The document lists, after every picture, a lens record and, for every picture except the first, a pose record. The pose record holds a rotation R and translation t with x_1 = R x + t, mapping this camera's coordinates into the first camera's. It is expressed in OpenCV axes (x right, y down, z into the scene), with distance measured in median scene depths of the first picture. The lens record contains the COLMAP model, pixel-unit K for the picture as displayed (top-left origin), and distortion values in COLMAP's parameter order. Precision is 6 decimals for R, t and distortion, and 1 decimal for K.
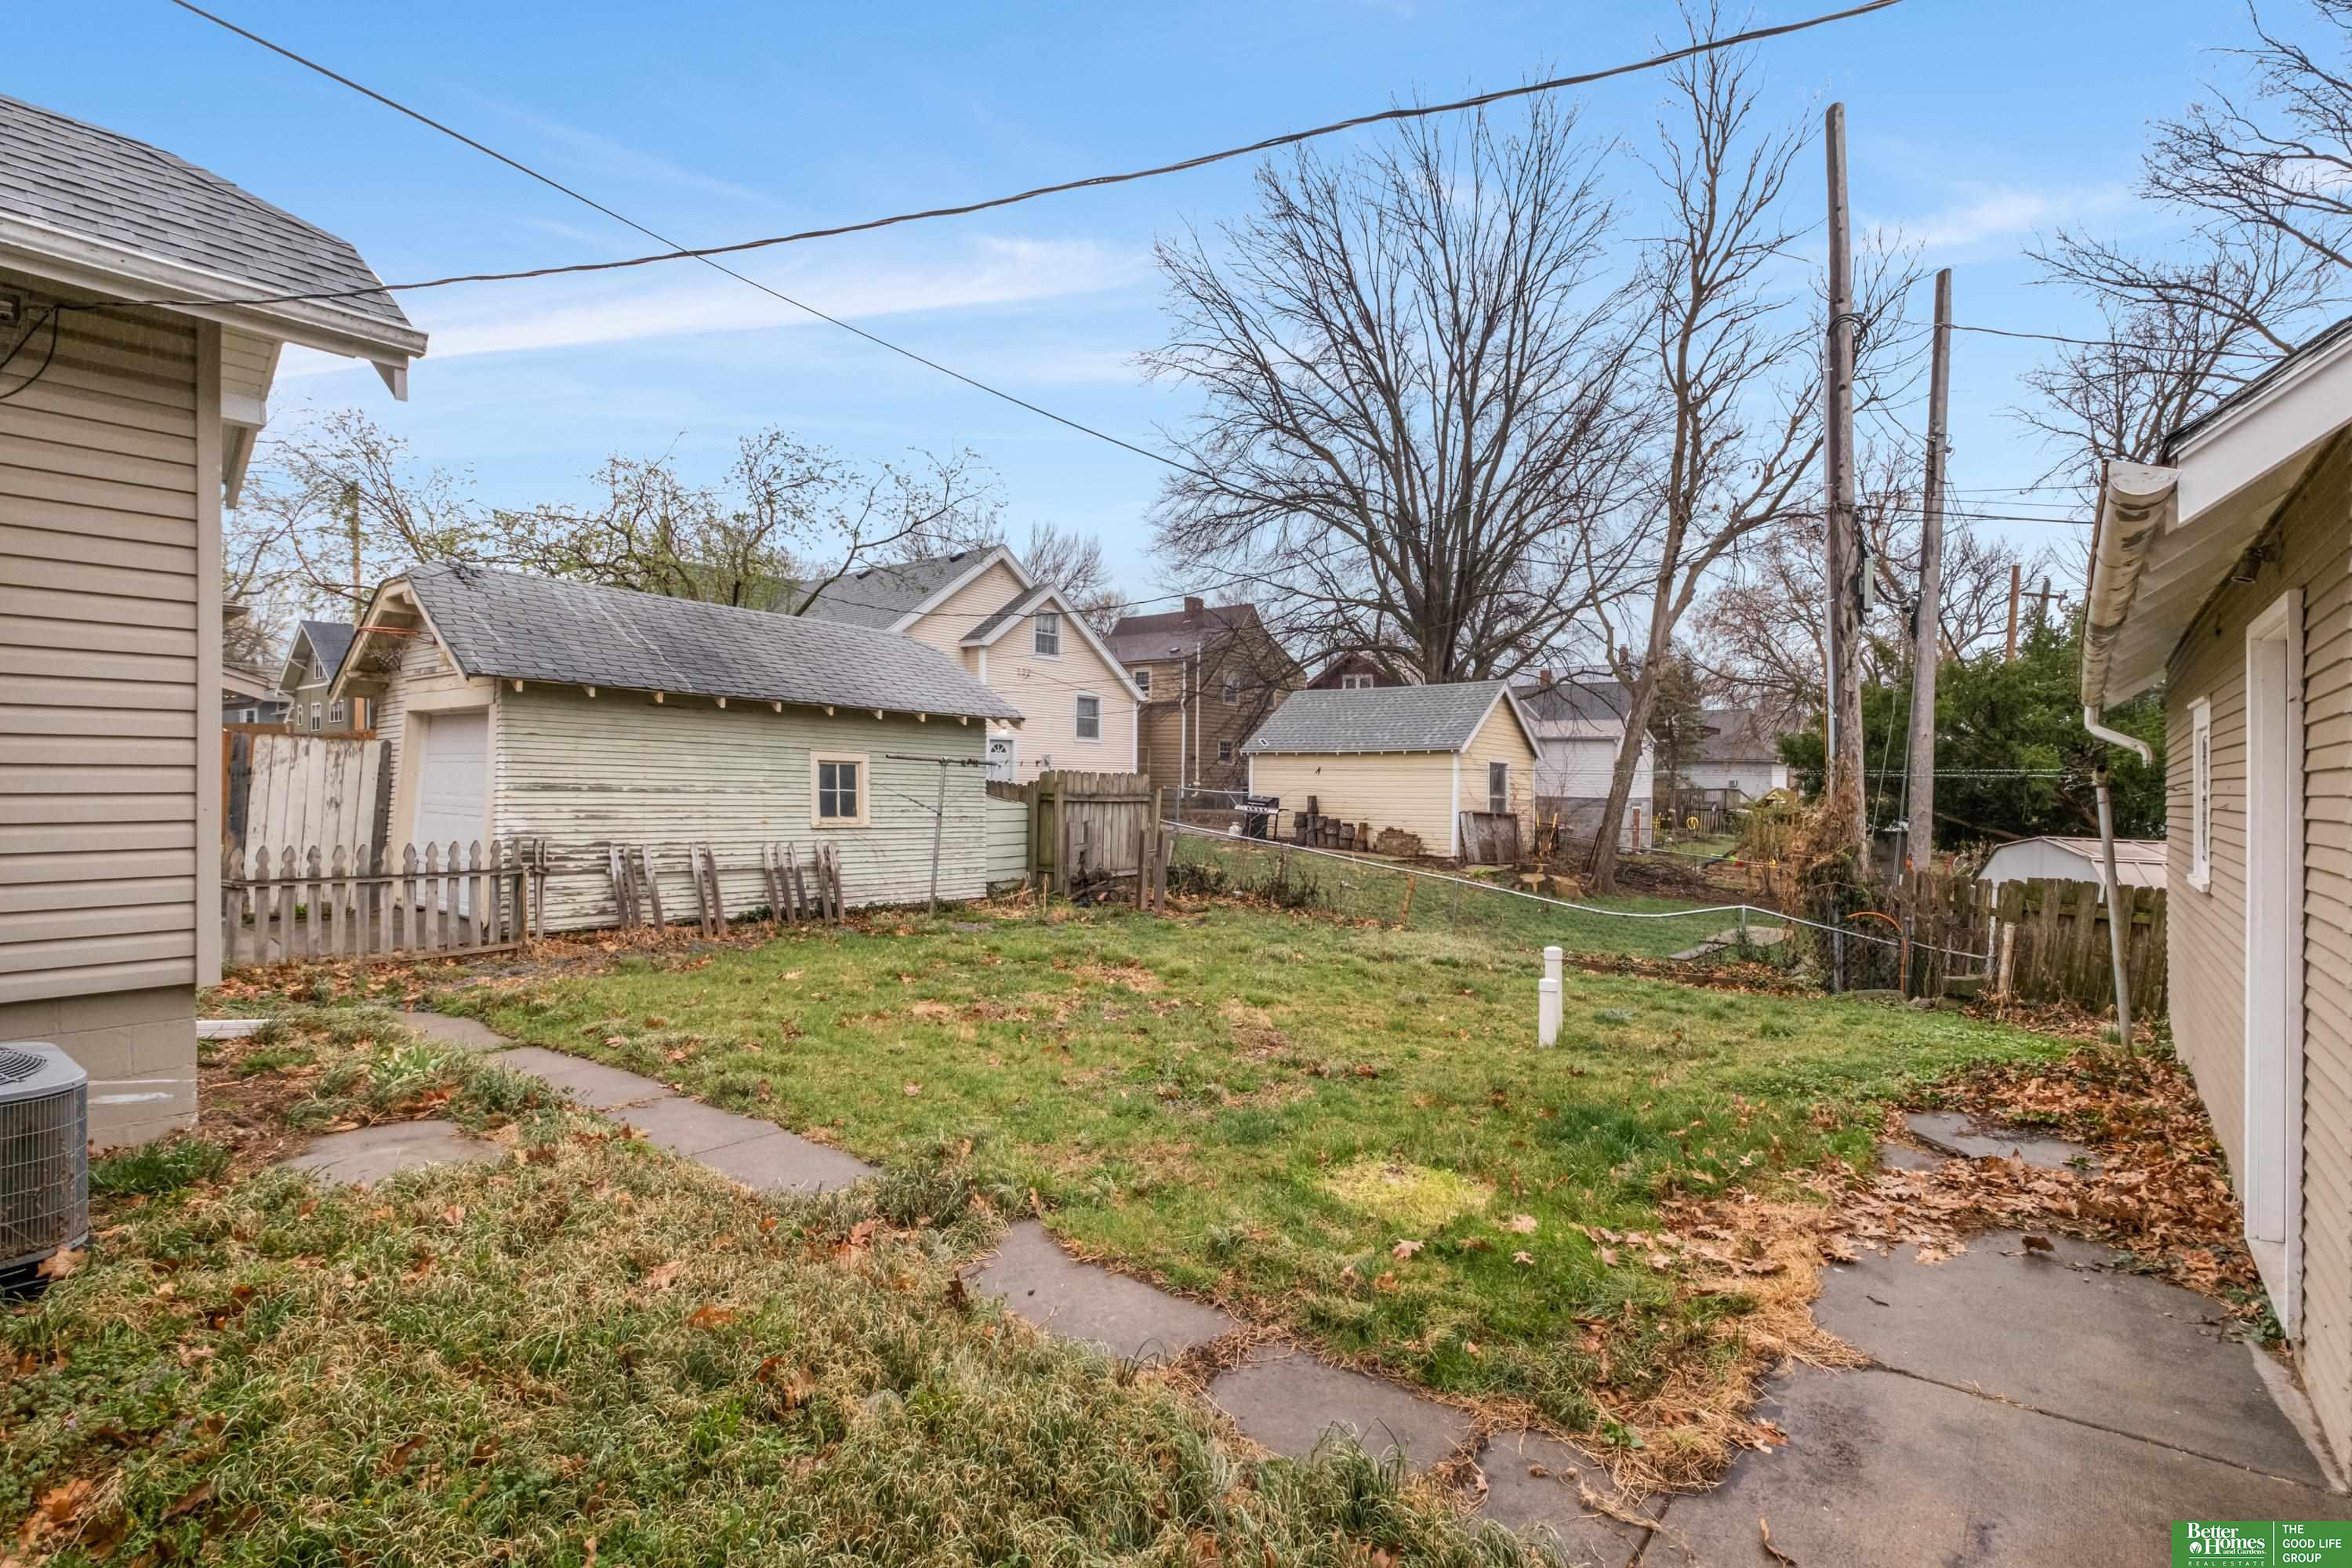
lens RADIAL K [[1060.5, 0, 1176.0], [0, 1060.5, 784.0], [0, 0, 1]] dist [-0.000771, -0.000055]
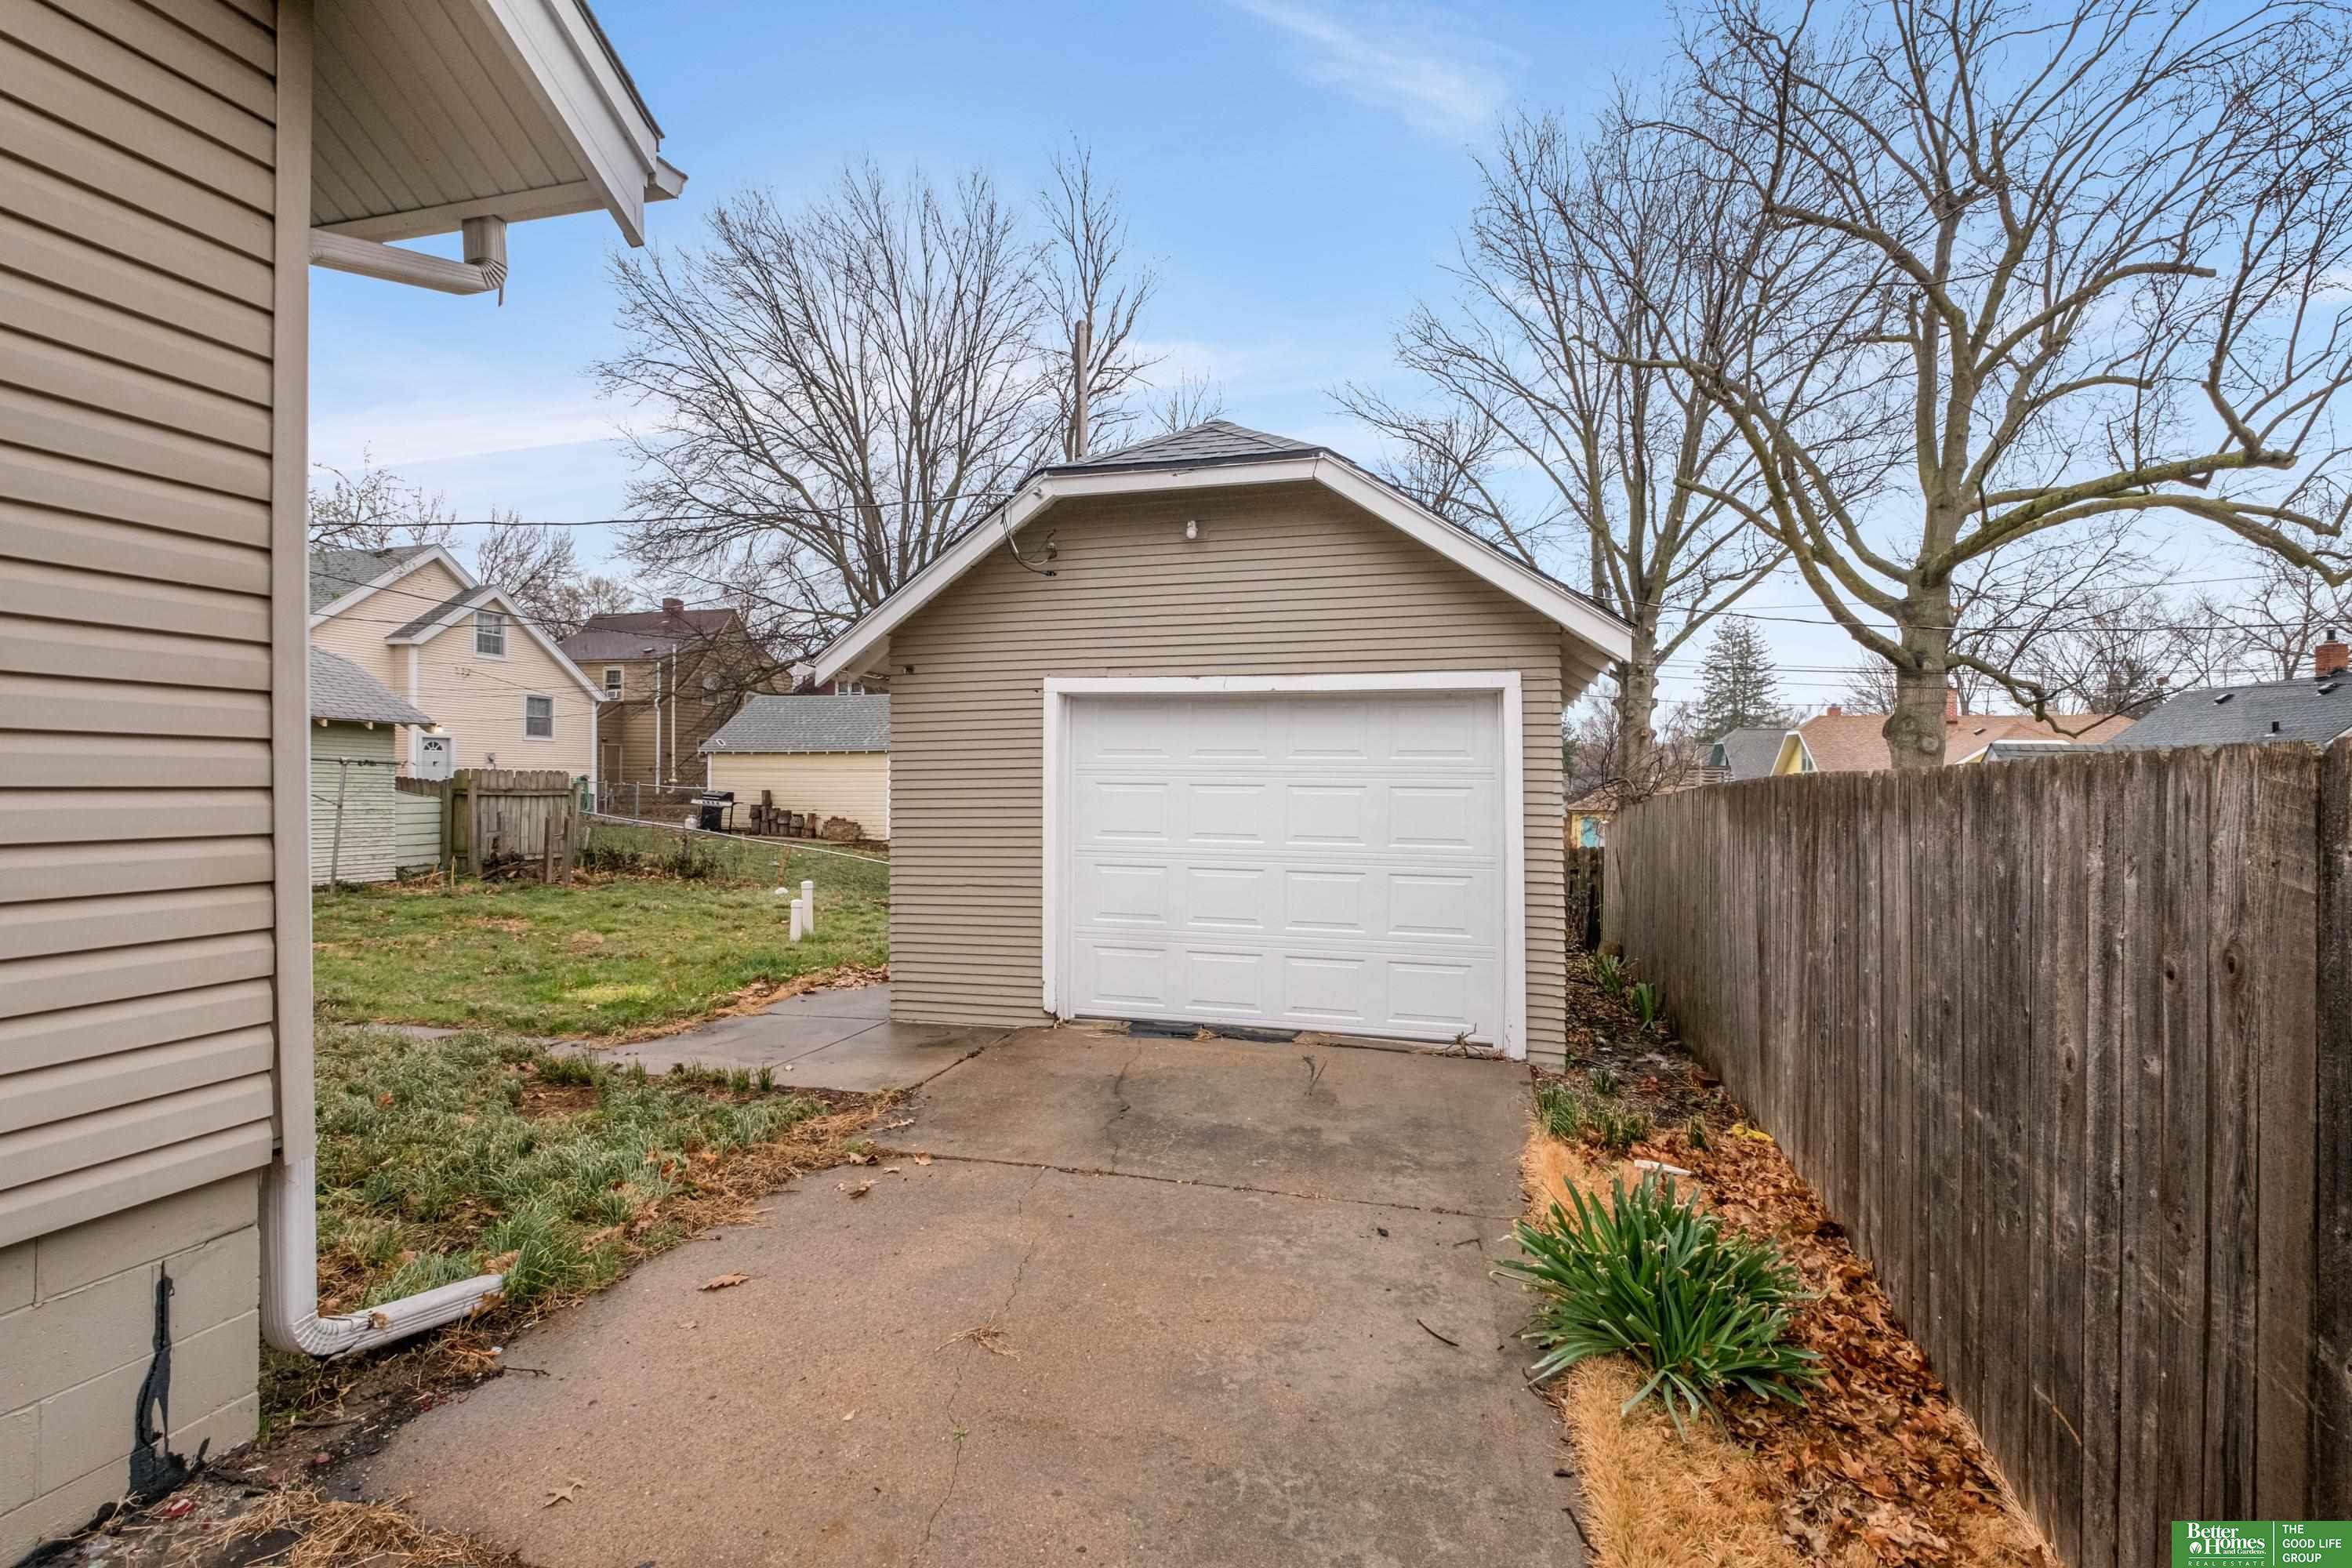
lens RADIAL K [[1060.5, 0, 1176.0], [0, 1060.5, 784.0], [0, 0, 1]] dist [-0.000771, -0.000055]
pose [[0.913849, -0.006683, 0.405999, 0.067098], [0.005253, 0.999975, 0.004637, 0.001374], [-0.406020, -0.002104, 0.913862, -0.204671]]
